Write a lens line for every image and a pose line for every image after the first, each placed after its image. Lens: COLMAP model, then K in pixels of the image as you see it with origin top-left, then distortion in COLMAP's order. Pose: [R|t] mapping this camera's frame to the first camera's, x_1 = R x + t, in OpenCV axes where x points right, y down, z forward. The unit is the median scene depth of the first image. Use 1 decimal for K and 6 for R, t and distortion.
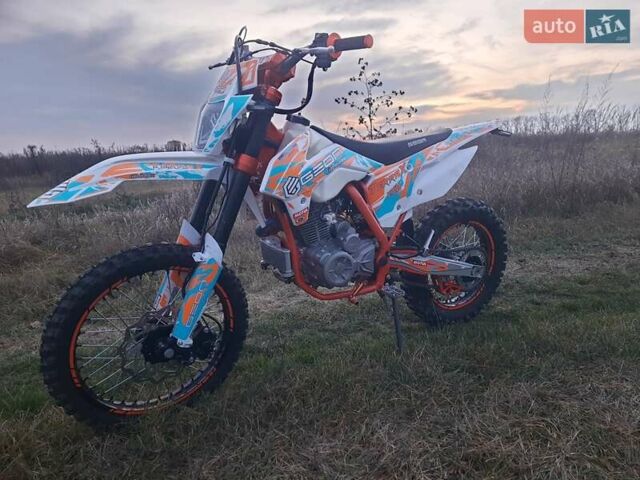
lens RADIAL K [[462.1, 0, 320.0], [0, 462.1, 240.0], [0, 0, 1]] dist [0.127989, -0.154943]
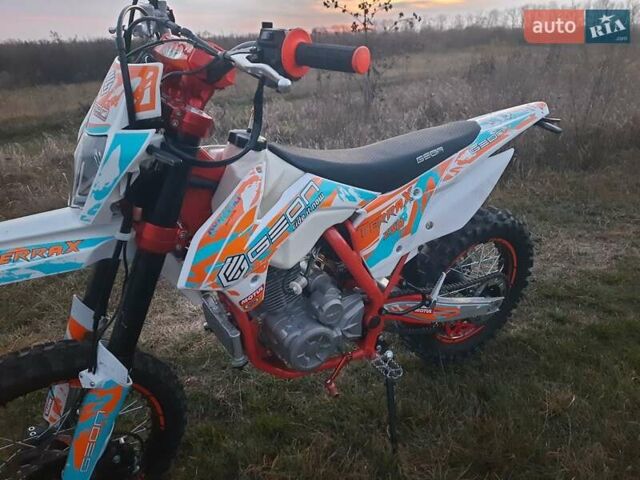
lens RADIAL K [[462.1, 0, 320.0], [0, 462.1, 240.0], [0, 0, 1]] dist [0.127989, -0.154943]
pose [[0.999714, 0.006664, 0.022964, 0.034735], [-0.011371, 0.977326, 0.211436, -0.242713], [-0.021034, -0.211637, 0.977122, 0.330645]]
